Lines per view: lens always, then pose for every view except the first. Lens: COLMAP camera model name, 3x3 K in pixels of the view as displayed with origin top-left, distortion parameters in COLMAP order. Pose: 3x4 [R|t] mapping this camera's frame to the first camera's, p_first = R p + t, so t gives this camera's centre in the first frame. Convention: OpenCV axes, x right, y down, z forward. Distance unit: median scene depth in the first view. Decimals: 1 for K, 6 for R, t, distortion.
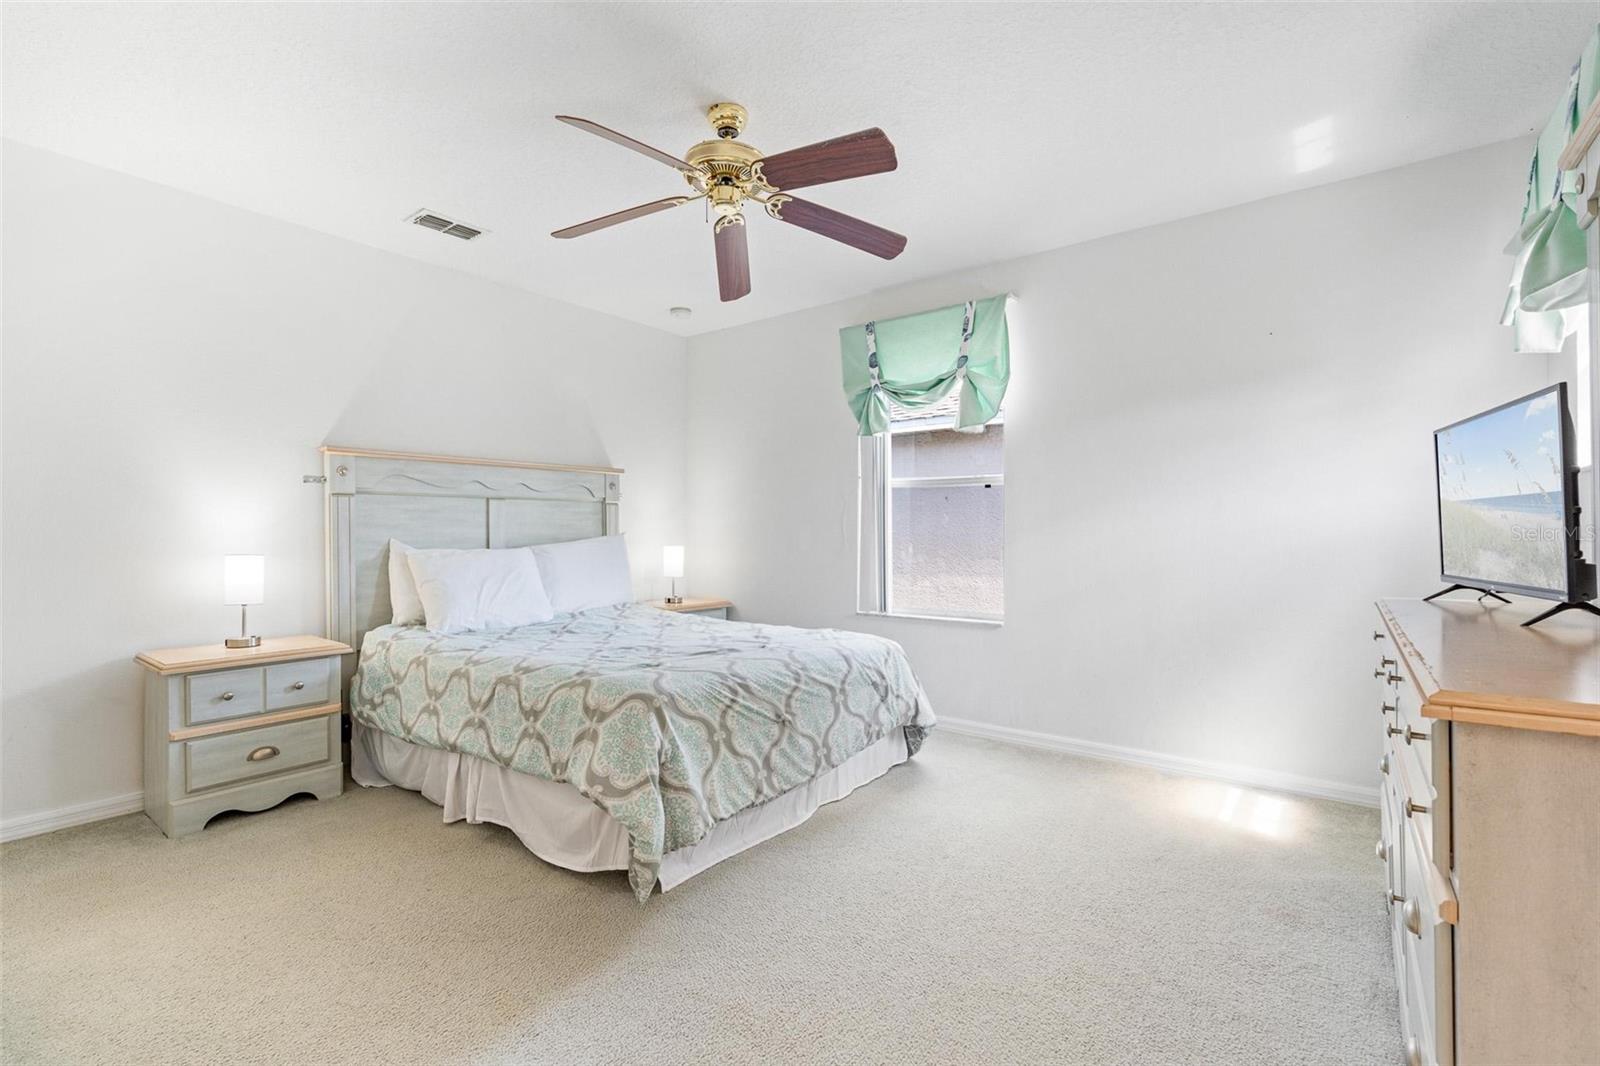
lens RADIAL K [[722.2, 0, 801.1], [0, 722.2, 526.4], [0, 0, 1]] dist [-0.012505, 0.005516]
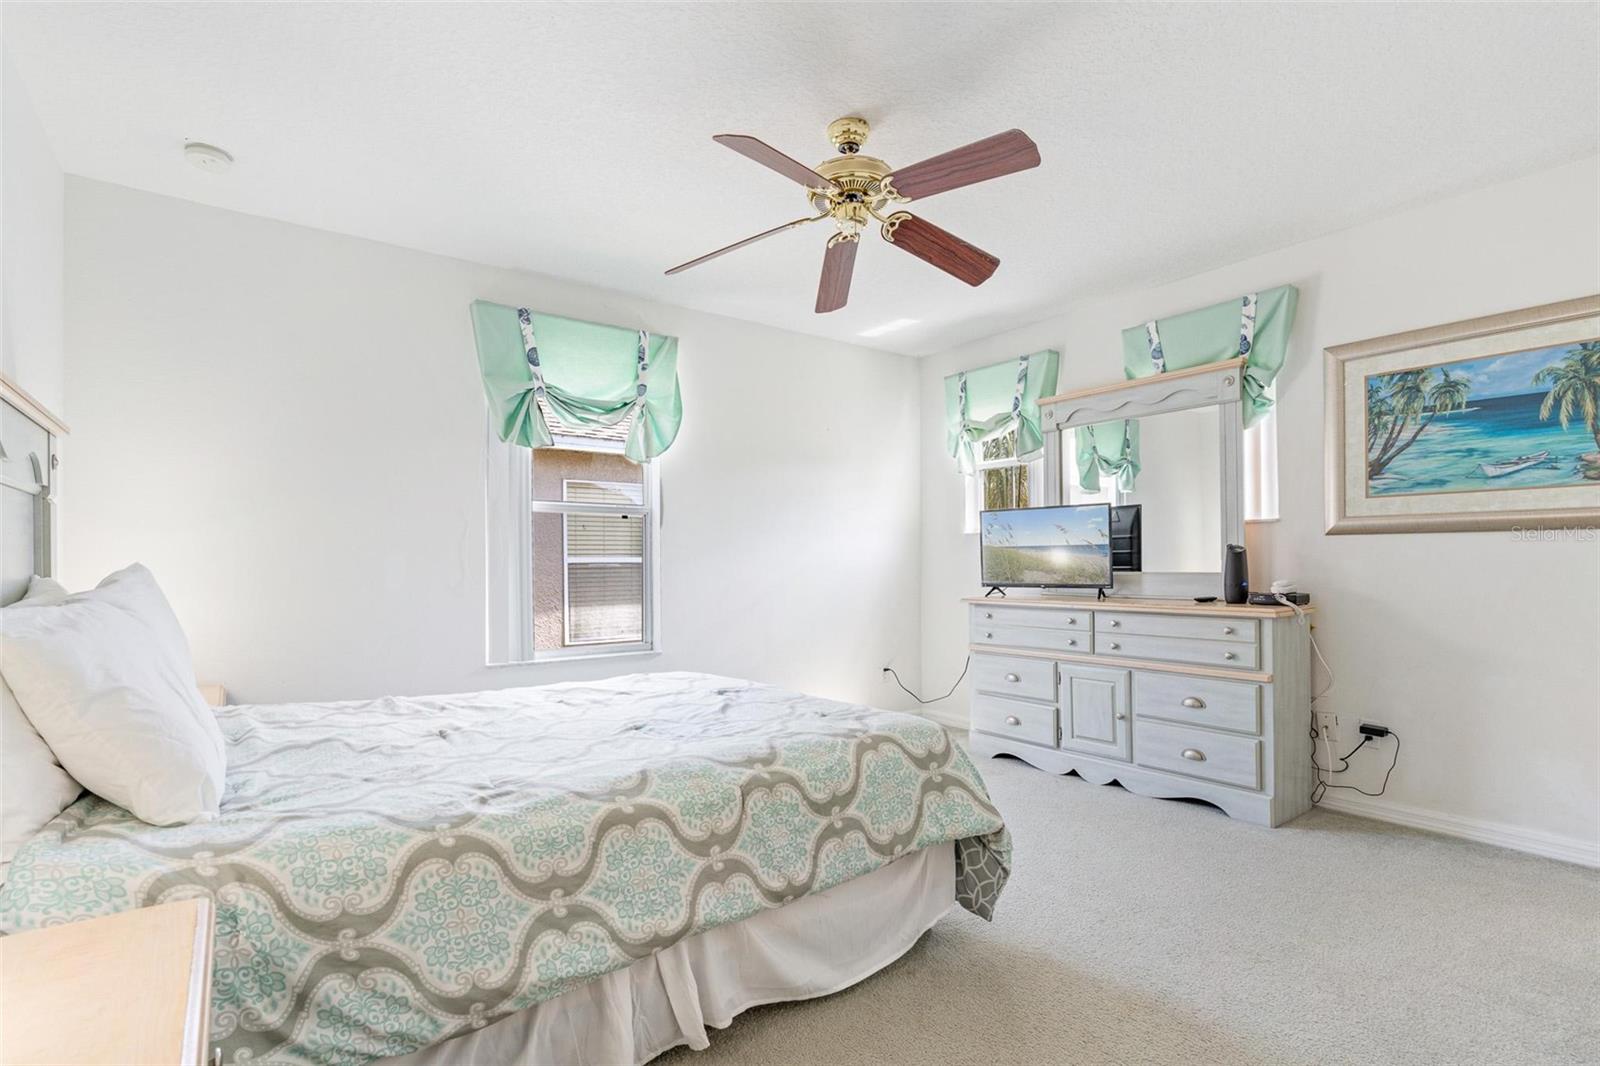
lens RADIAL K [[722.2, 0, 841.6], [0, 722.2, 553.9], [0, 0, 1]] dist [-0.012505, 0.005516]
pose [[0.272614, 0.015410, 0.962000, -0.659933], [-0.002387, 0.999879, -0.015341, 0.009827], [-0.962120, 0.001886, 0.272618, 0.479610]]
